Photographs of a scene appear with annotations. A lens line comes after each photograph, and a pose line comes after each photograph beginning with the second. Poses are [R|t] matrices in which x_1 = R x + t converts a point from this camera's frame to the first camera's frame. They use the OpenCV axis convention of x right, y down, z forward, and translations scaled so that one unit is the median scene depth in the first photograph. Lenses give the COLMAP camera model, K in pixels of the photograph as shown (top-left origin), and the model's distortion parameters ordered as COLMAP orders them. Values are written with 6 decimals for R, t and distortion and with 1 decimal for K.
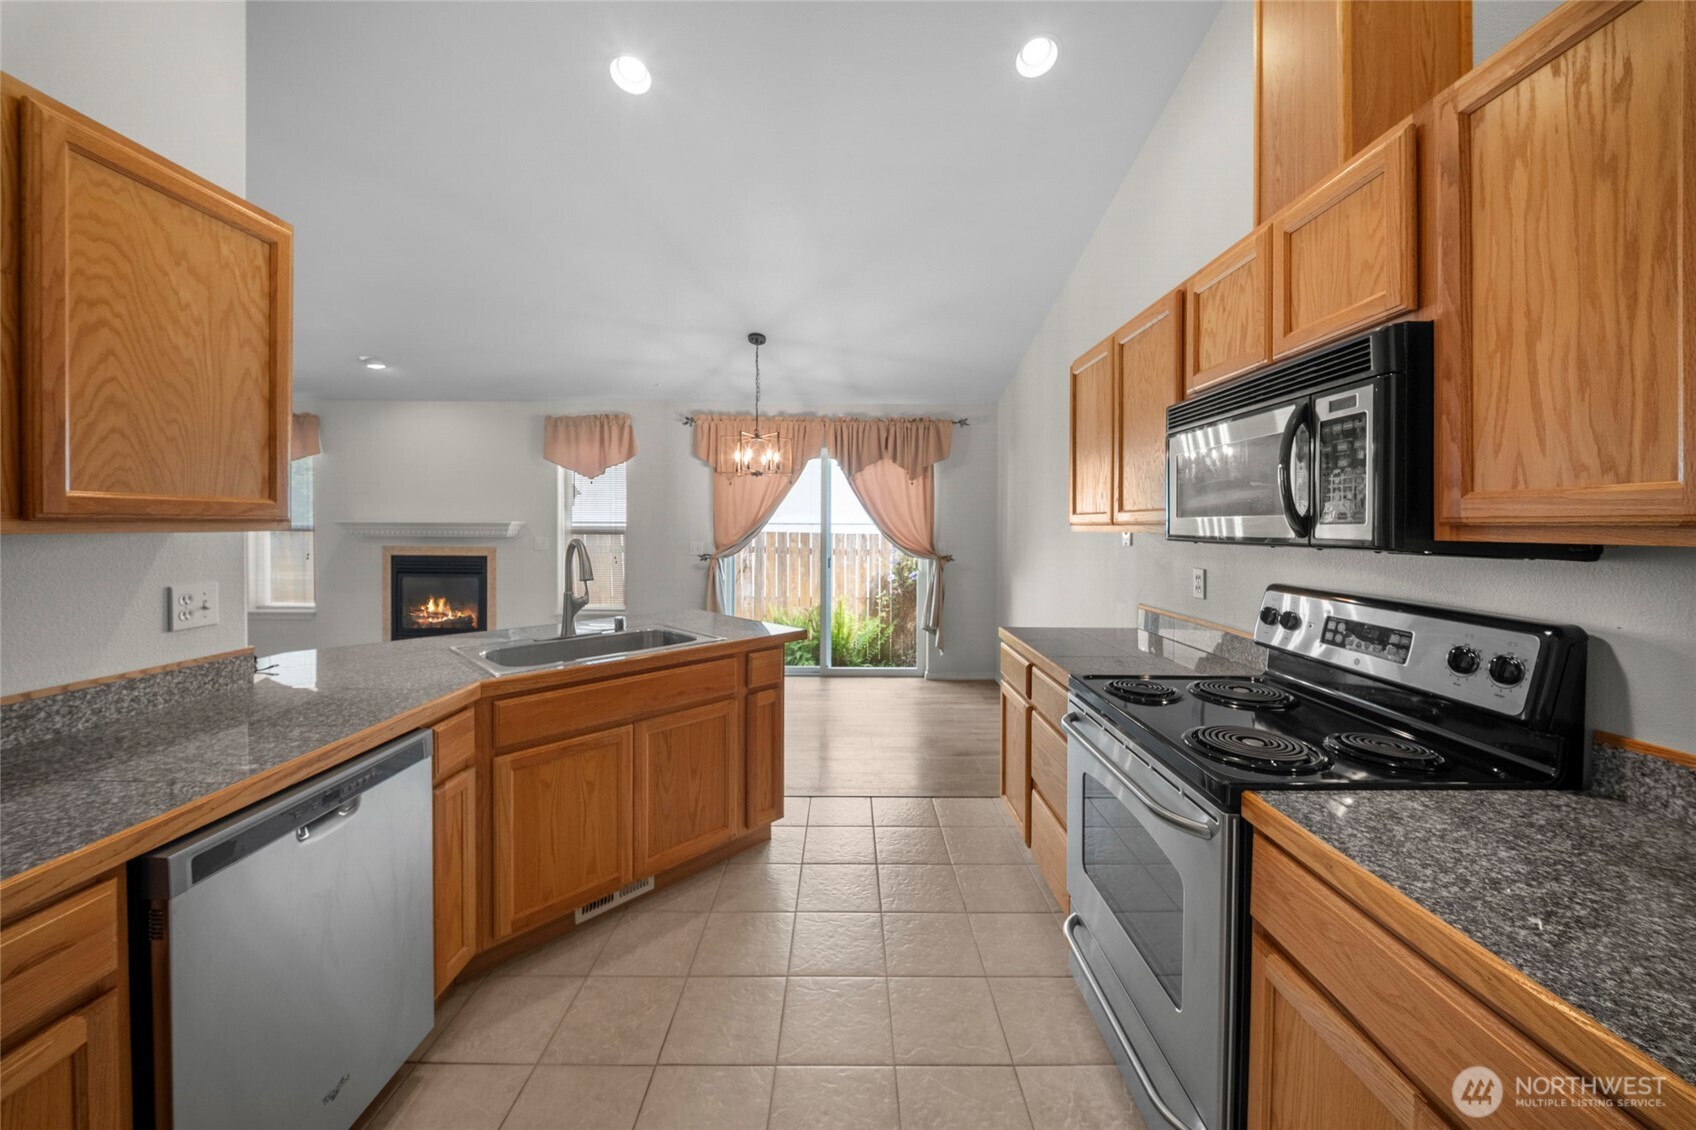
lens RADIAL K [[601.2, 0, 854.9], [0, 601.2, 525.9], [0, 0, 1]] dist [0.000069, -0.000082]
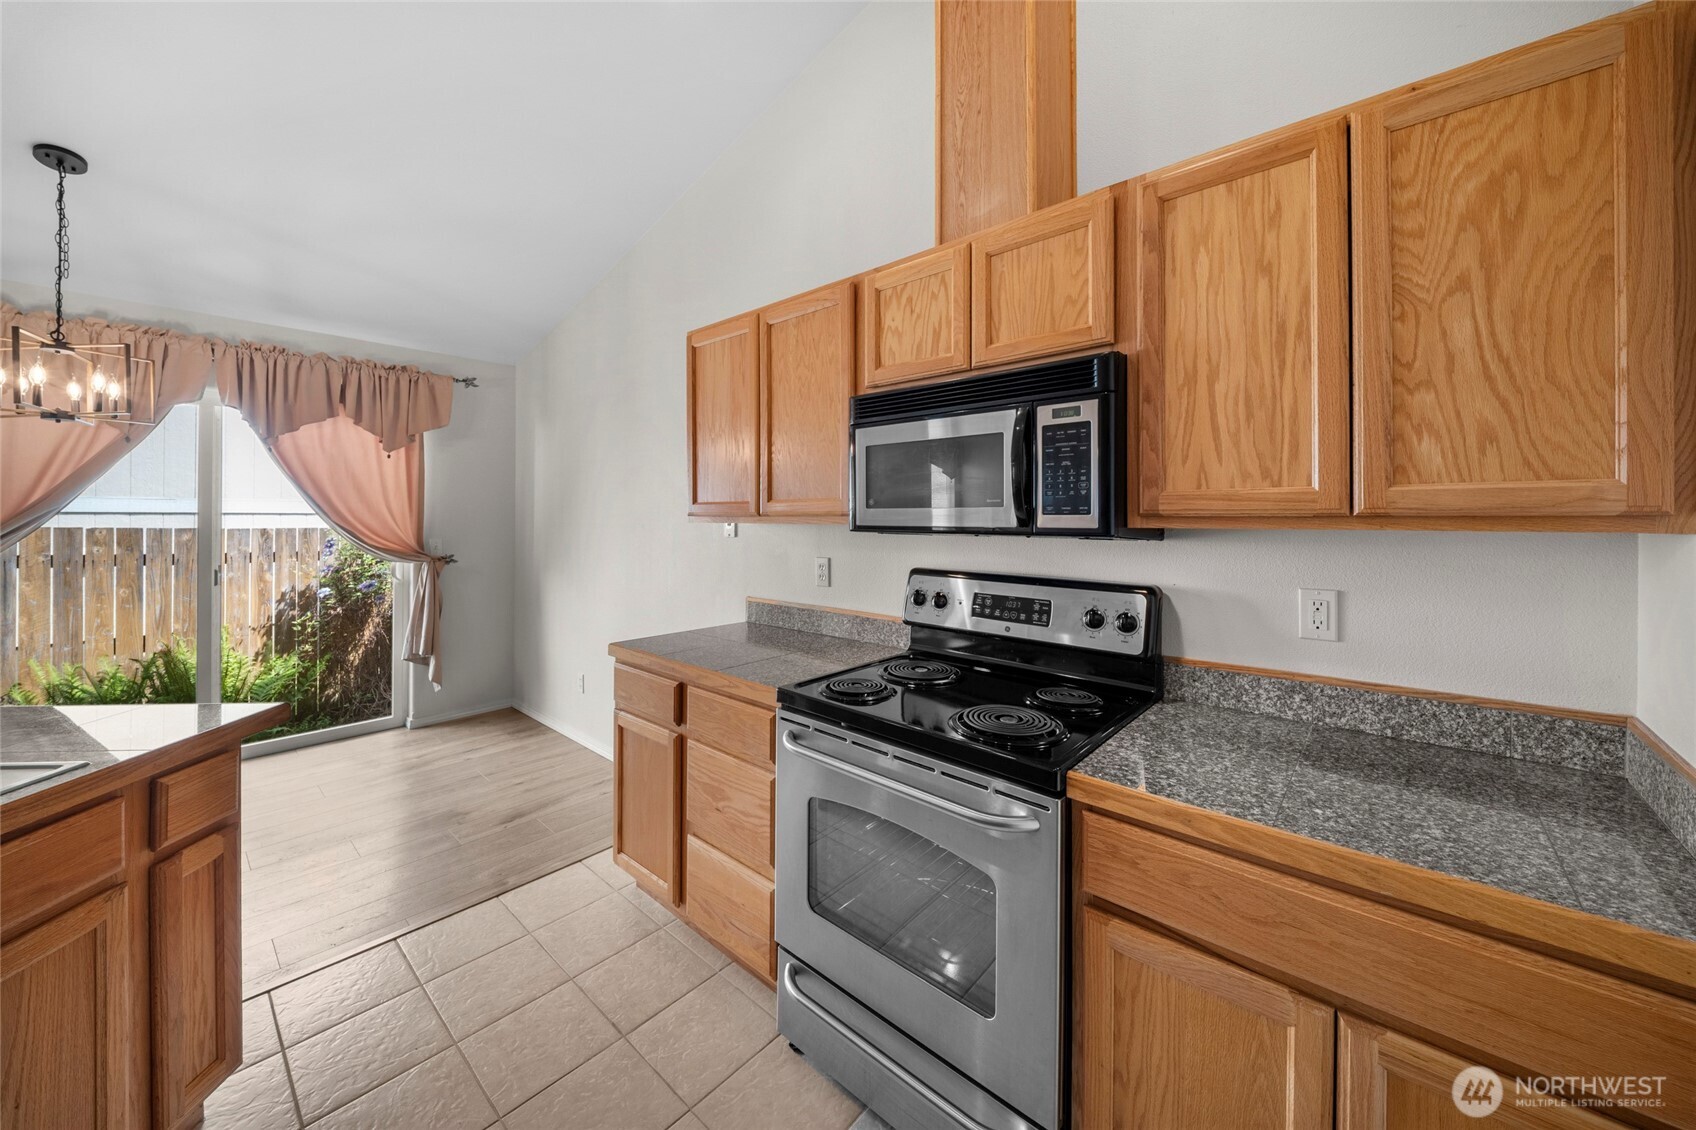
lens RADIAL K [[612.4, 0, 843.2], [0, 612.4, 512.0], [0, 0, 1]] dist [0.020577, -0.009255]
pose [[0.673792, 0.003121, 0.738915, -0.316575], [0.001313, 0.999984, -0.005421, -0.002101], [-0.738920, 0.004623, 0.673777, 0.446487]]
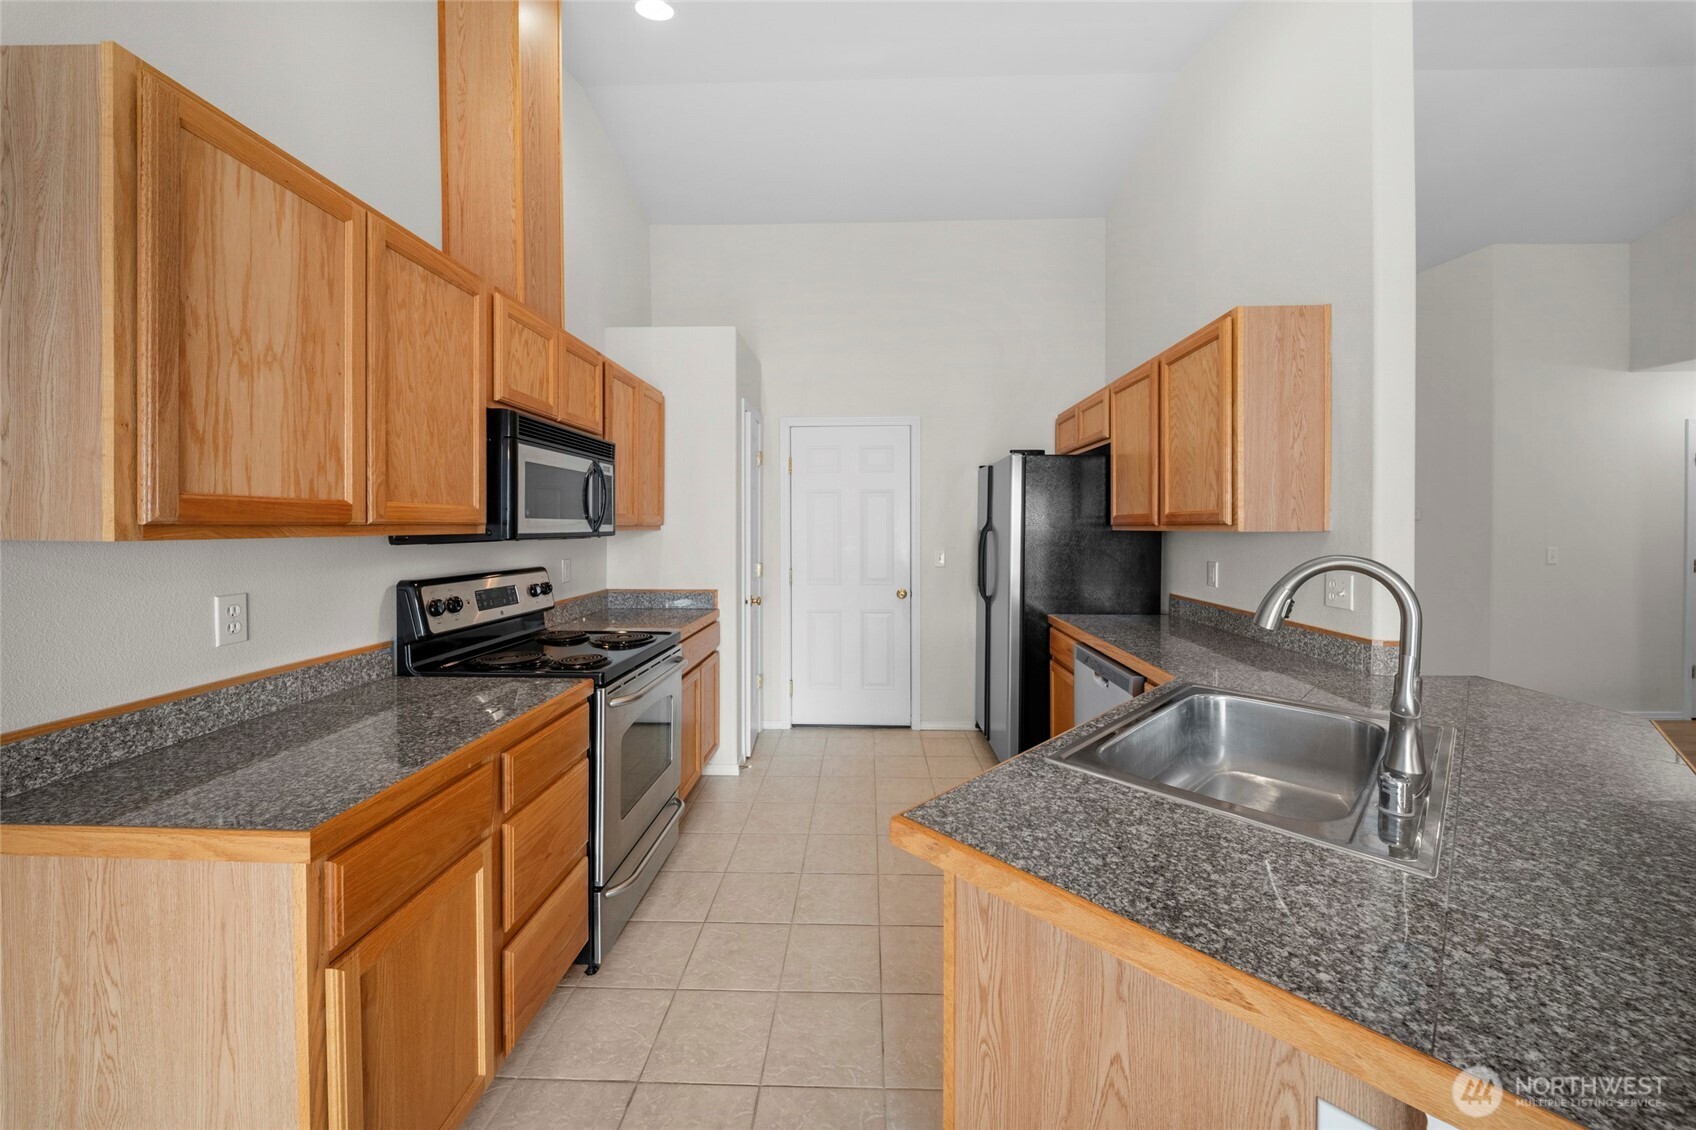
lens RADIAL K [[609.4, 0, 845.1], [0, 609.4, 541.3], [0, 0, 1]] dist [0.000715, -0.000149]
pose [[-0.998383, -0.004375, 0.056672, -0.146718], [-0.002919, 0.999664, 0.025755, -0.002140], [-0.056765, 0.025548, -0.998061, 2.706402]]
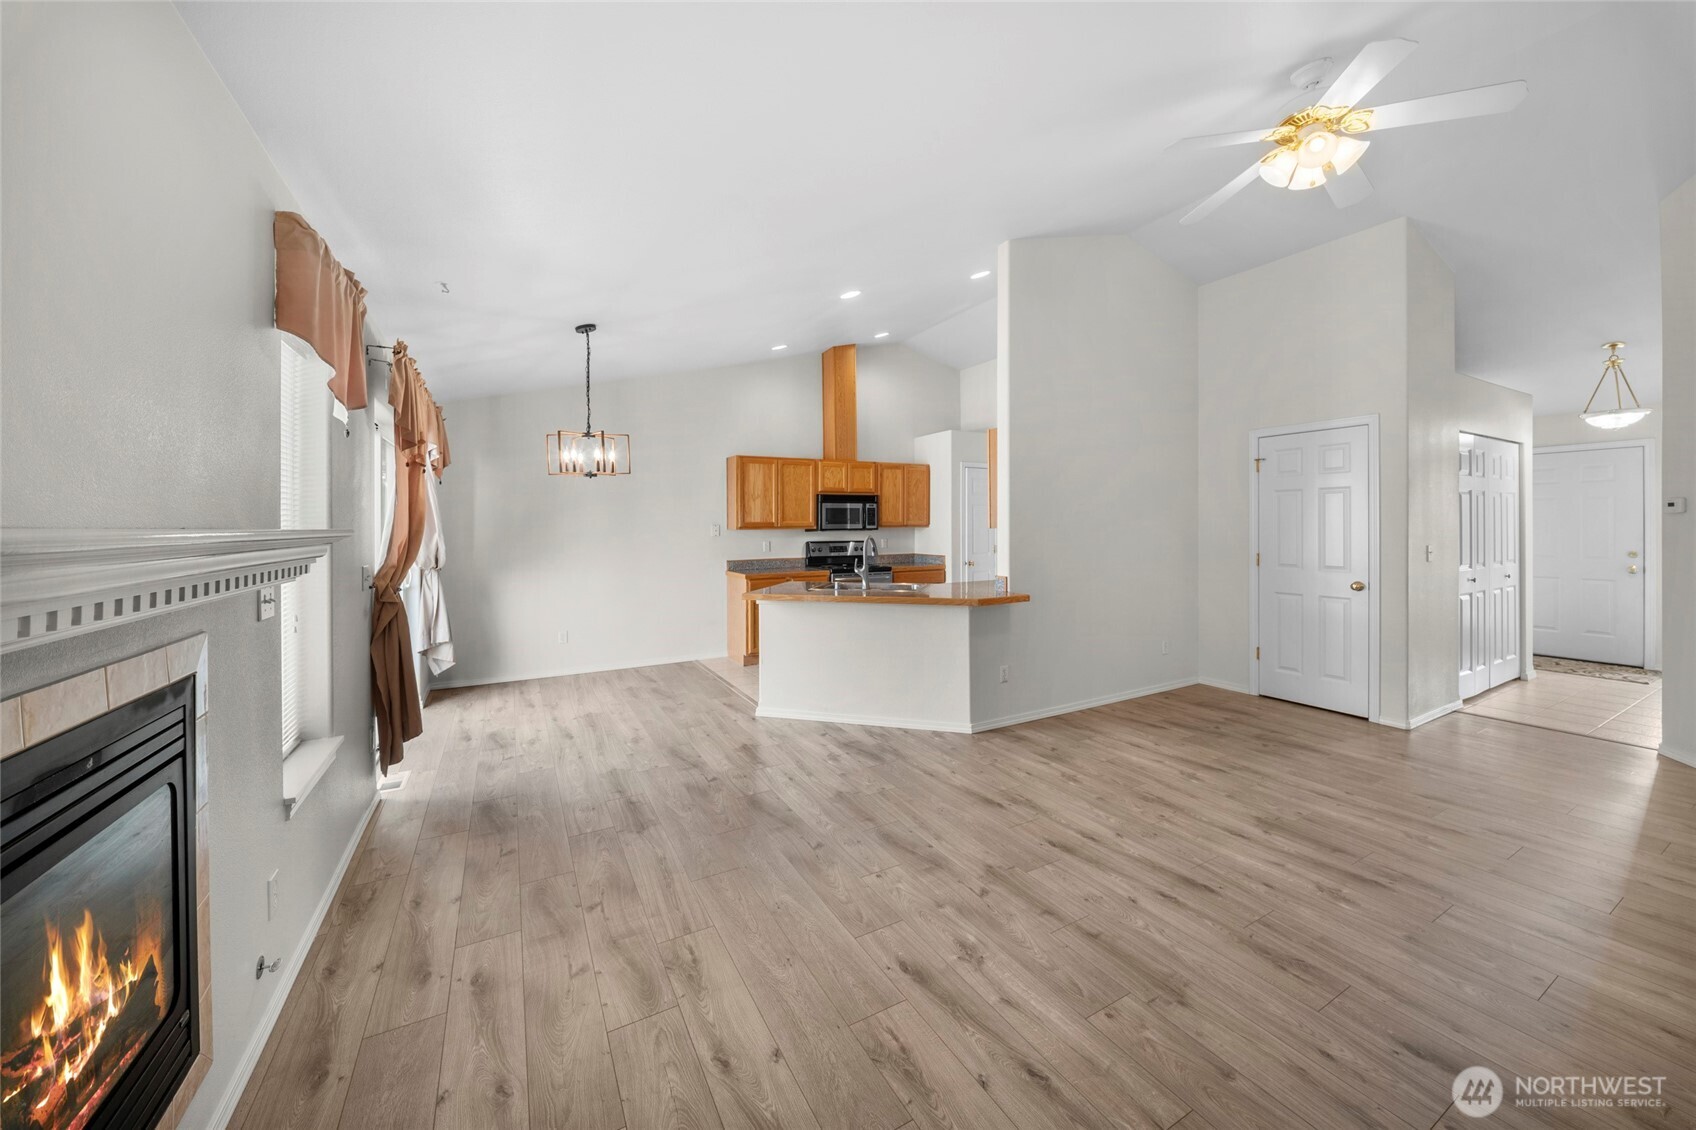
lens RADIAL K [[607.4, 0, 848.8], [0, 607.4, 530.7], [0, 0, 1]] dist [-0.011379, -0.000042]
pose [[-0.477215, -0.007736, 0.878753, -3.781174], [0.008591, 0.999872, 0.013468, -0.030617], [-0.878745, 0.013976, -0.477087, 3.519078]]
